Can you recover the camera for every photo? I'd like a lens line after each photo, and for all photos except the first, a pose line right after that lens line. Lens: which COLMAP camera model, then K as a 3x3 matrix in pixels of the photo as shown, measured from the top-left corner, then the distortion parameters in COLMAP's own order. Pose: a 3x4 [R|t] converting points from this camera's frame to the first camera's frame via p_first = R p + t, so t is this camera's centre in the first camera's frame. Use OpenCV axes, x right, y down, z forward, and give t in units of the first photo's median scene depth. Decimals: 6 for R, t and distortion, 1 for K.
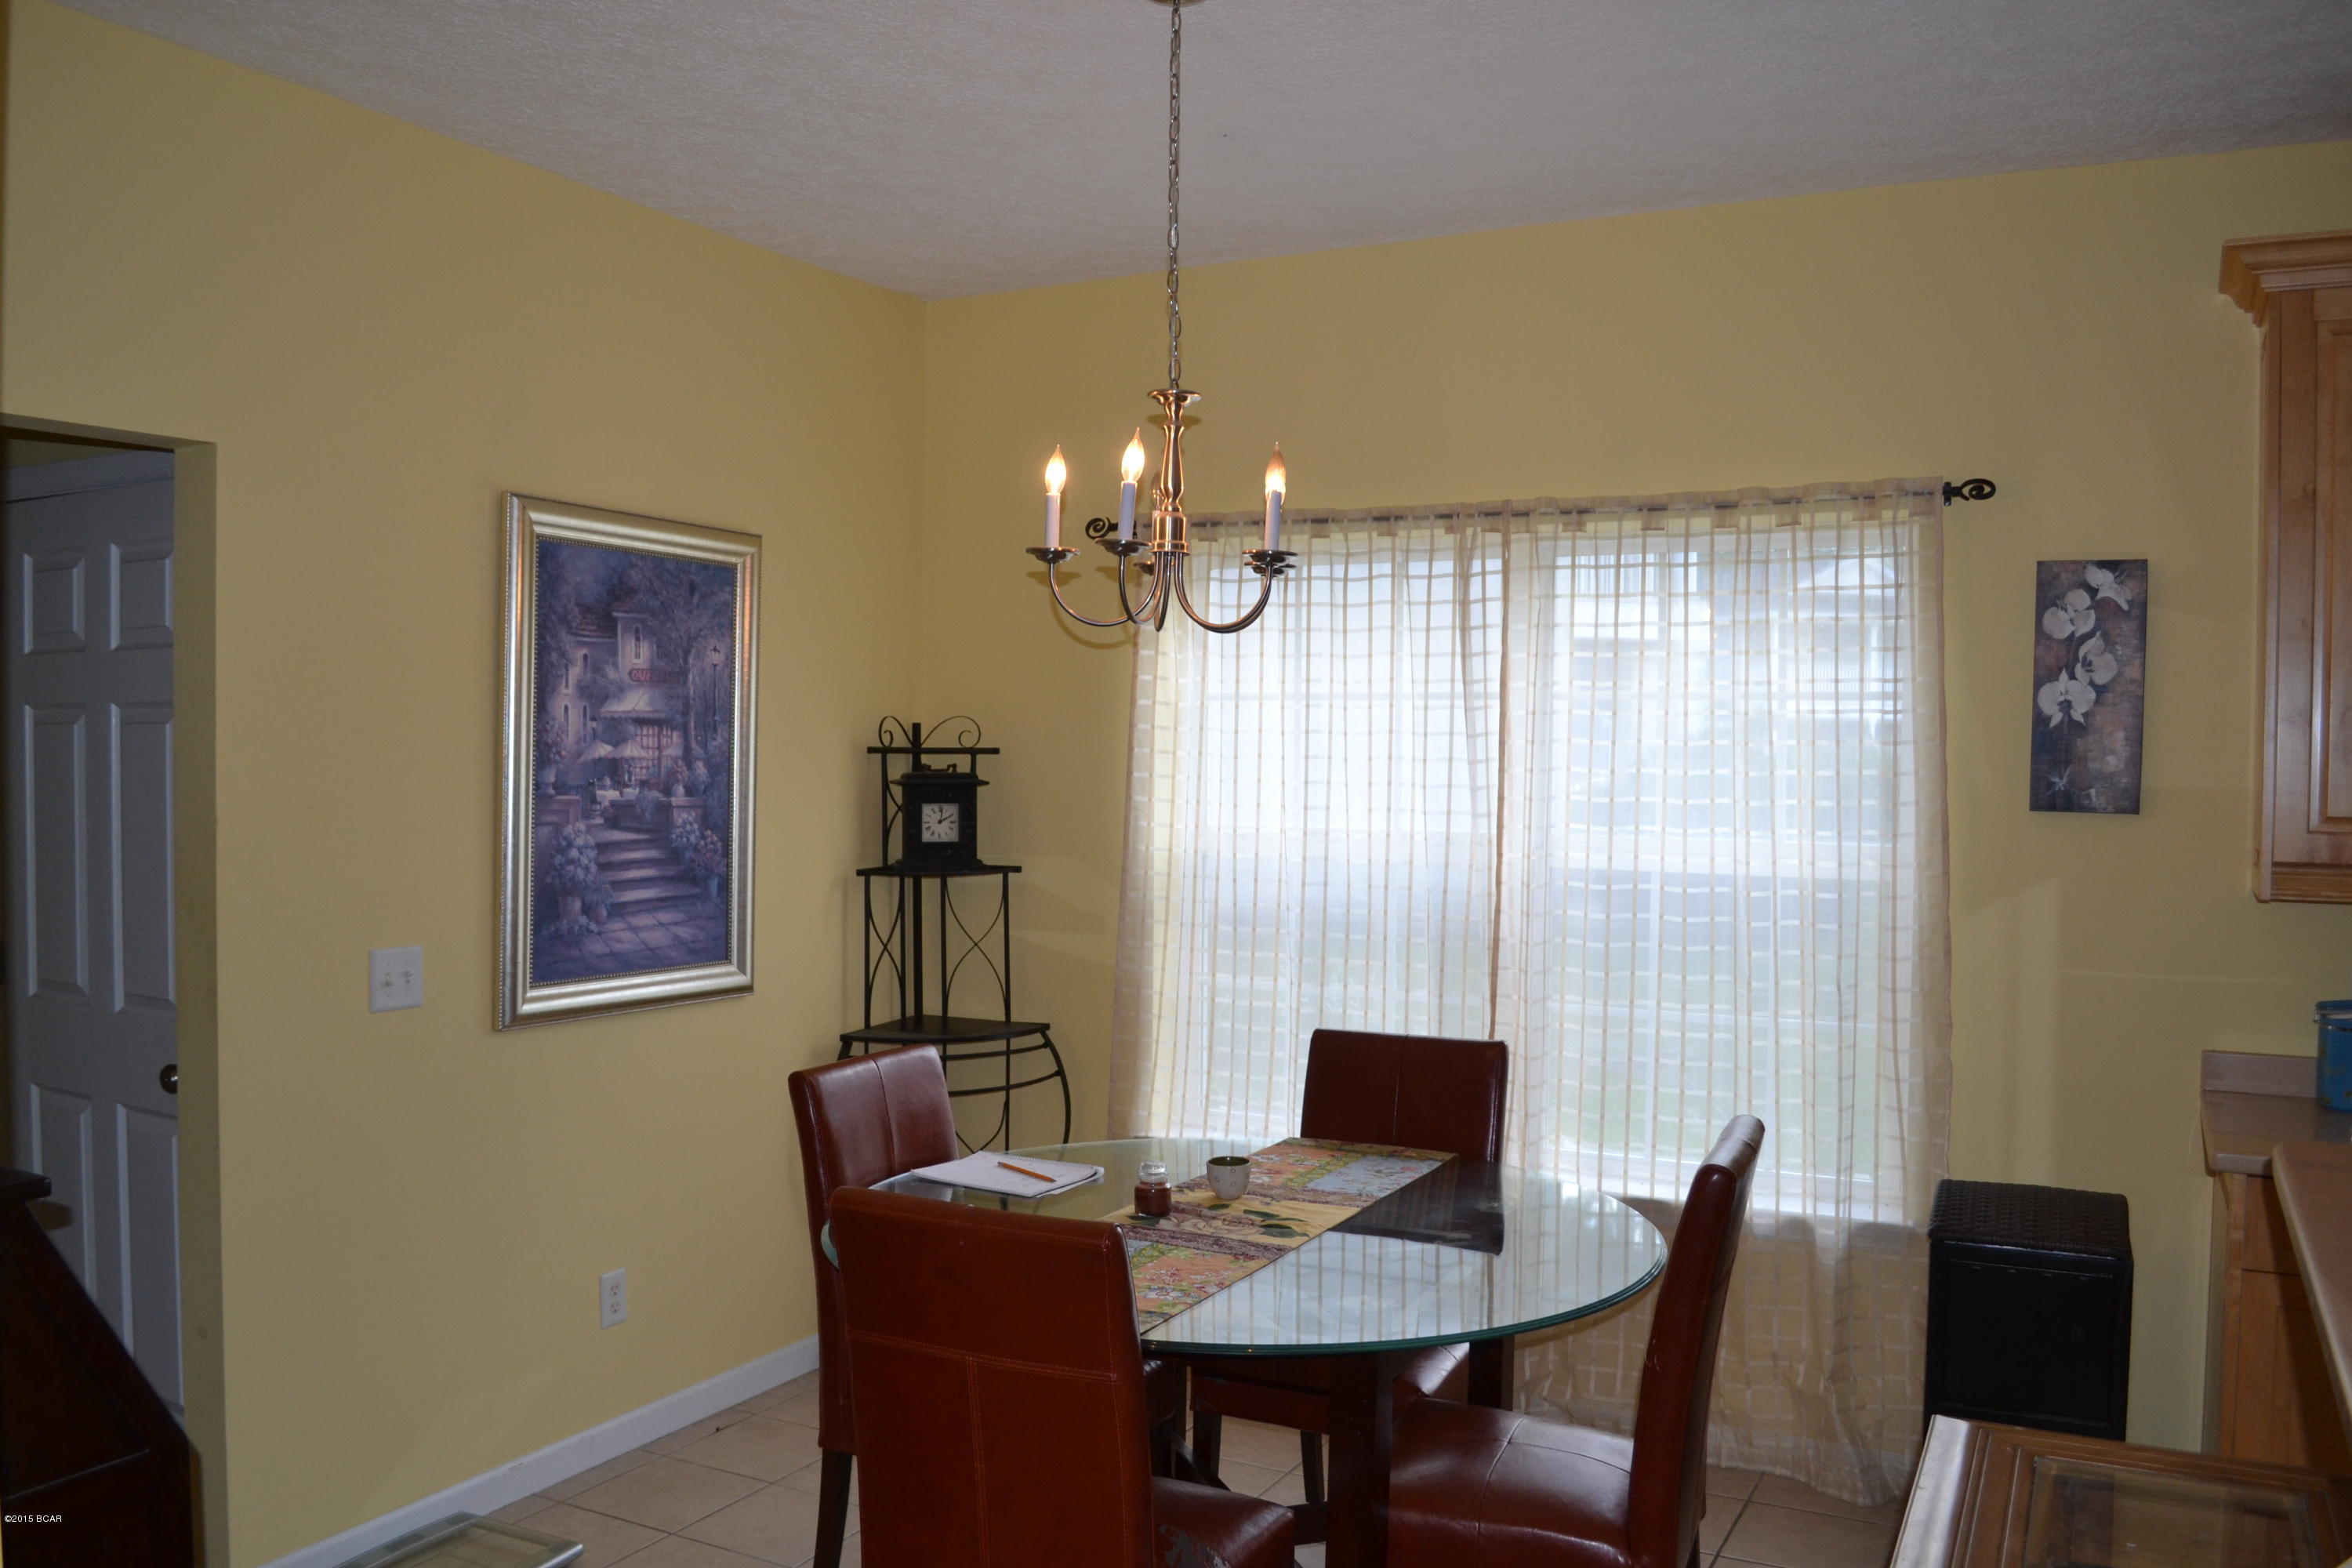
lens RADIAL K [[1865.4, 0, 1177.8], [0, 1865.4, 785.1], [0, 0, 1]] dist [-0.070930, -0.000945]
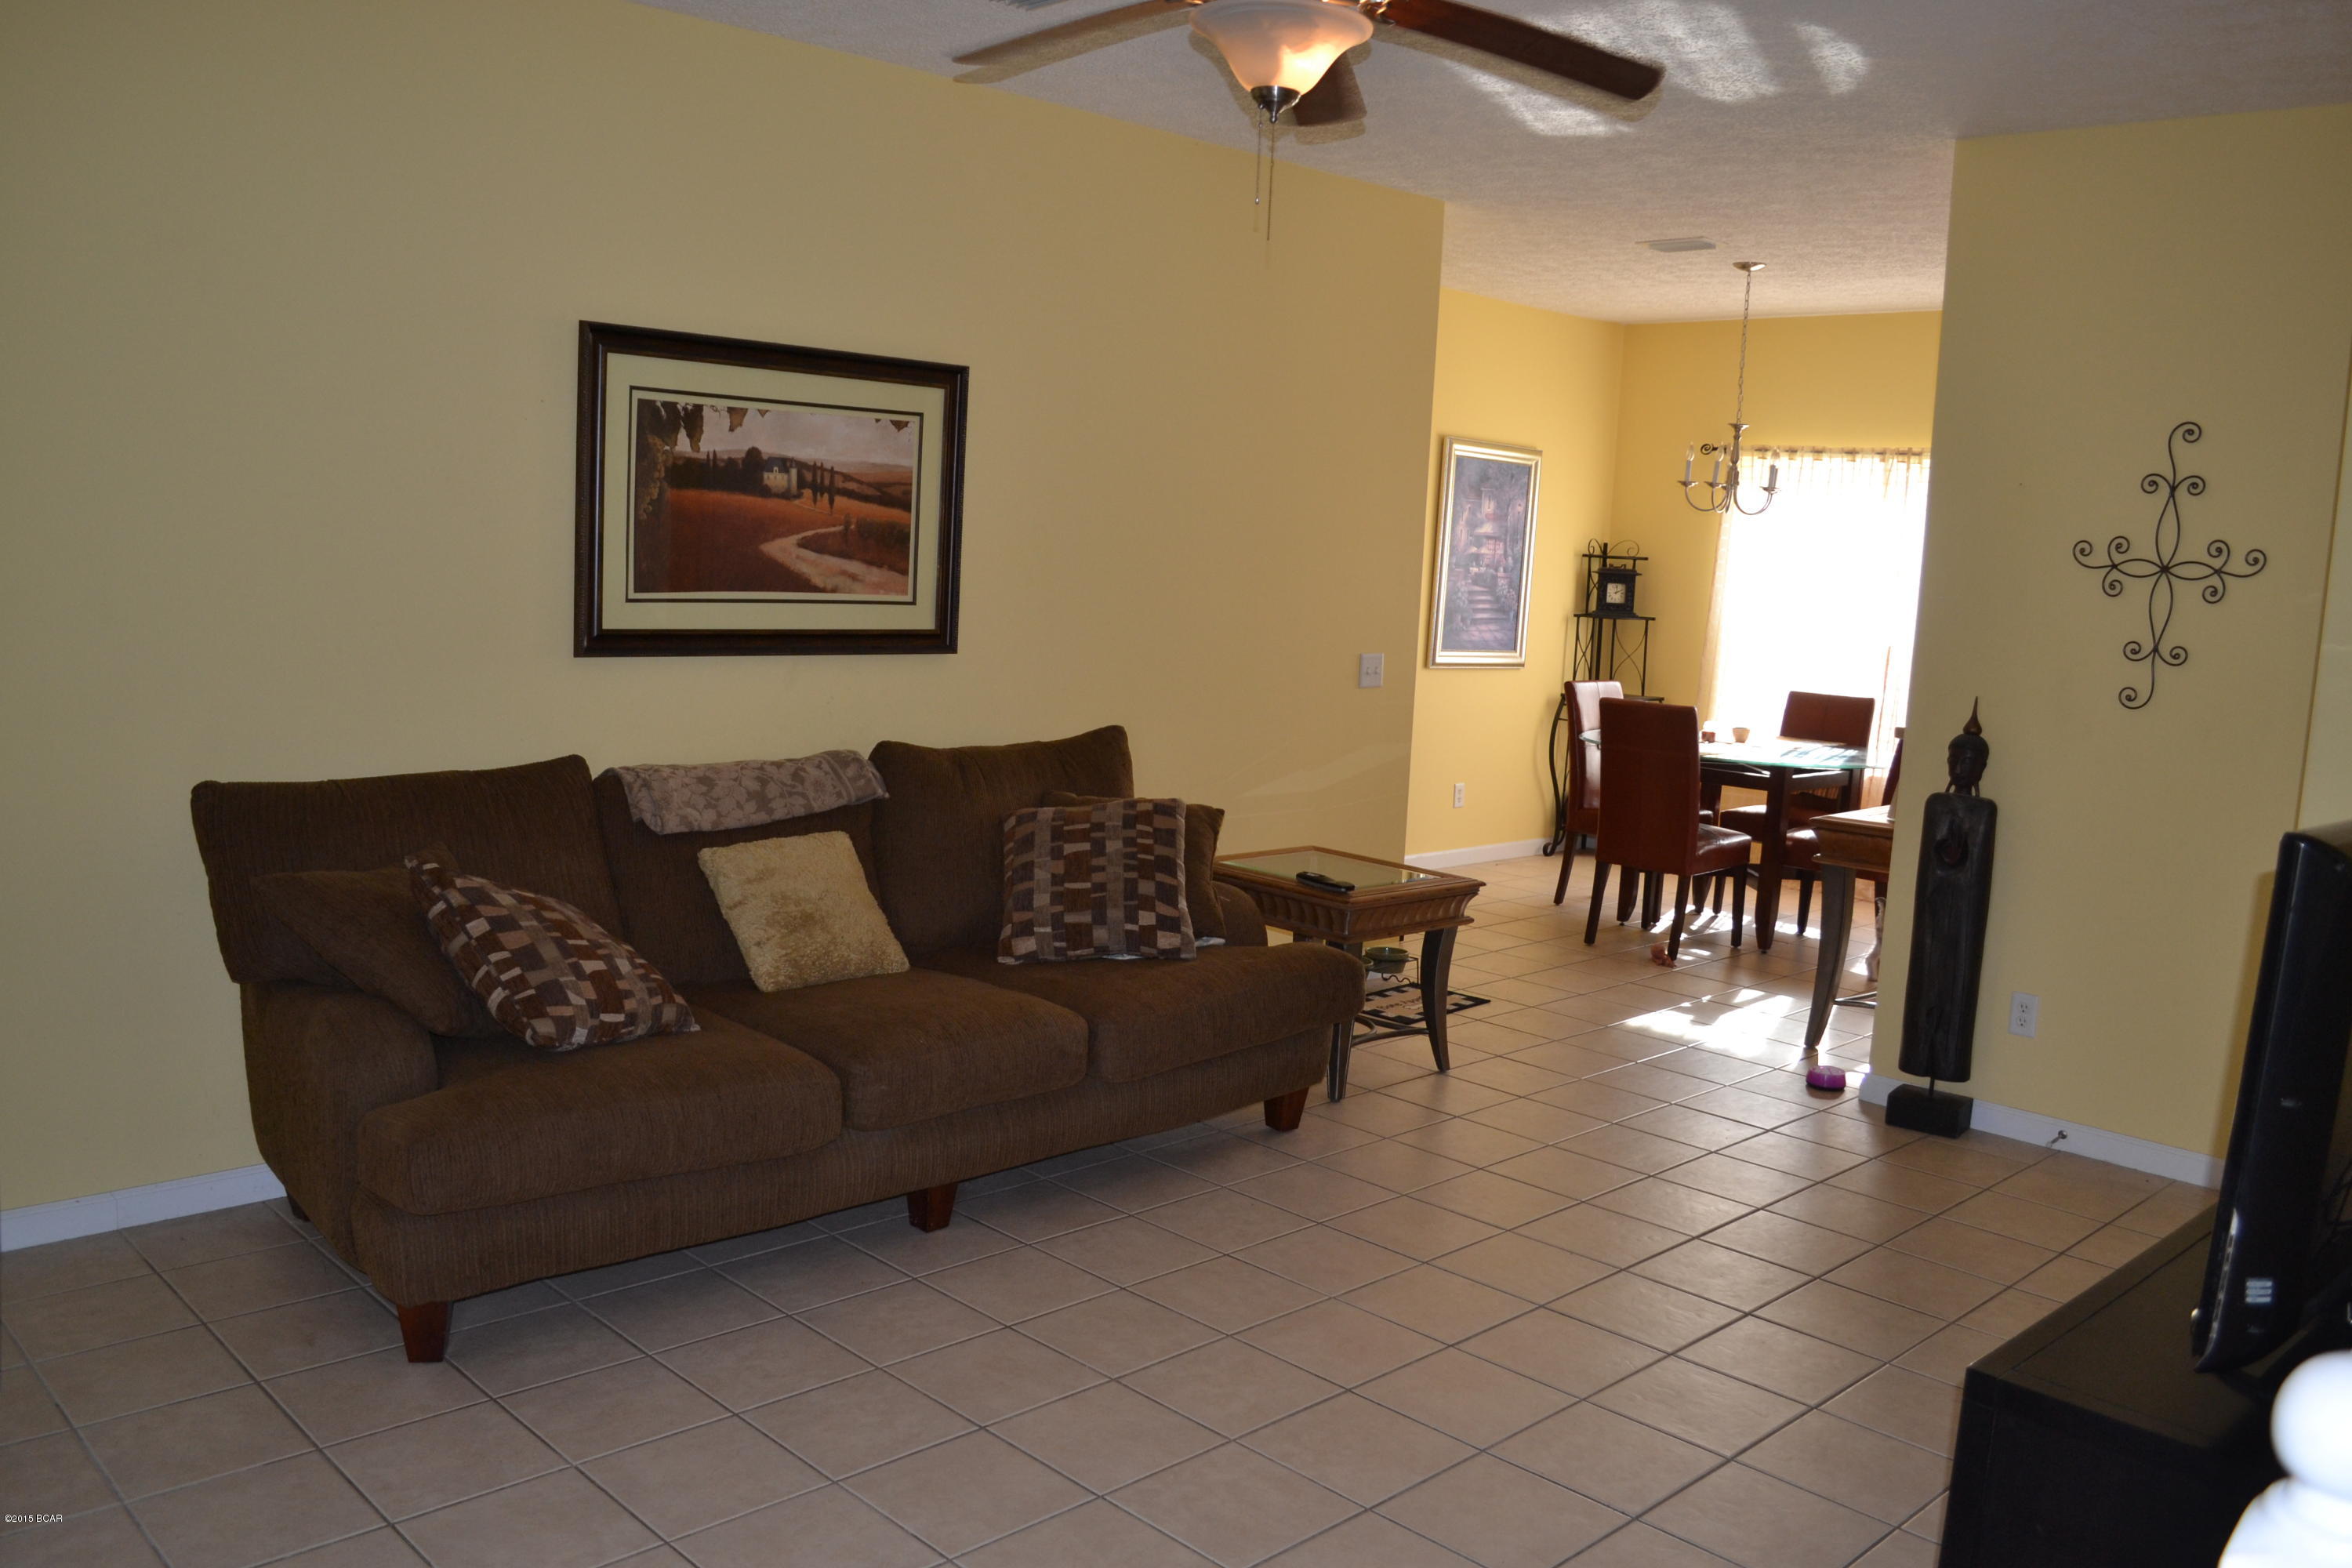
lens RADIAL K [[1865.4, 0, 1188.2], [0, 1865.4, 793.4], [0, 0, 1]] dist [-0.070930, -0.000945]
pose [[0.951265, 0.076932, -0.298623, 0.054914], [-0.045506, 0.992799, 0.110809, 0.038281], [0.304997, -0.091819, 0.947917, -1.204981]]
